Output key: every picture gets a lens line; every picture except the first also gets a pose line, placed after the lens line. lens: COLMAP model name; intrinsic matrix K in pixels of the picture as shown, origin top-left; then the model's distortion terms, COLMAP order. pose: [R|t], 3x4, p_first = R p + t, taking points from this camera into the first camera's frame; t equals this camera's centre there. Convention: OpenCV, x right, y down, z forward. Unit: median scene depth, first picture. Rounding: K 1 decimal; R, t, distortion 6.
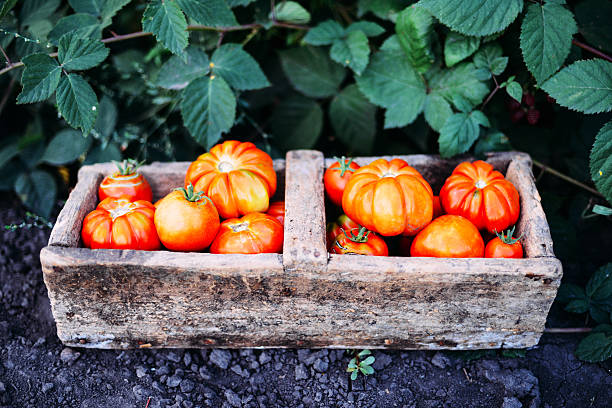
lens RADIAL K [[931.9, 0, 304.1], [0, 931.9, 210.2], [0, 0, 1]] dist [0.010033, -0.025545]
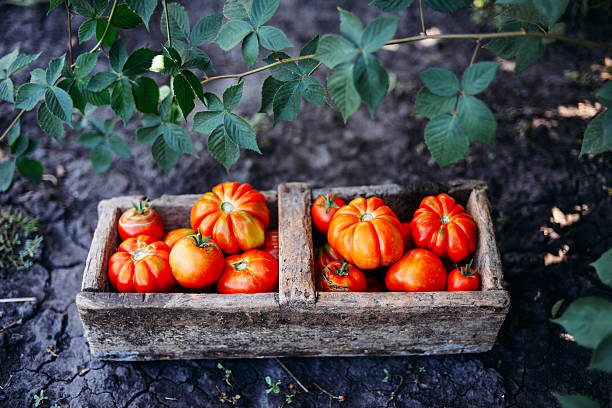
lens RADIAL K [[931.9, 0, 304.1], [0, 931.9, 210.2], [0, 0, 1]] dist [0.010033, -0.025545]
pose [[0.999678, -0.021374, 0.013651, -0.003877], [0.018975, 0.987478, 0.156613, -0.233683], [-0.016827, -0.156304, 0.987566, -0.160826]]
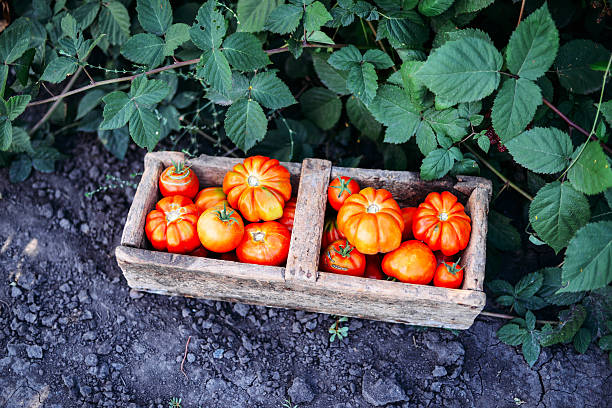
lens RADIAL K [[931.9, 0, 304.1], [0, 931.9, 210.2], [0, 0, 1]] dist [0.010033, -0.025545]
pose [[0.991991, 0.110581, -0.061041, 0.076027], [-0.079710, 0.922940, 0.376602, -0.534696], [0.097982, -0.368720, 0.924362, -0.243993]]
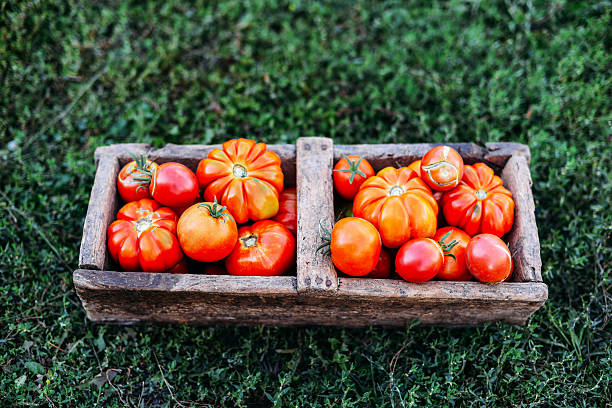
lens RADIAL K [[931.9, 0, 304.1], [0, 931.9, 210.2], [0, 0, 1]] dist [0.010033, -0.025545]
pose [[0.998751, 0.019871, 0.045846, -0.062808], [-0.035322, 0.929742, 0.366513, -0.406445], [-0.035342, -0.367675, 0.929283, 0.012612]]
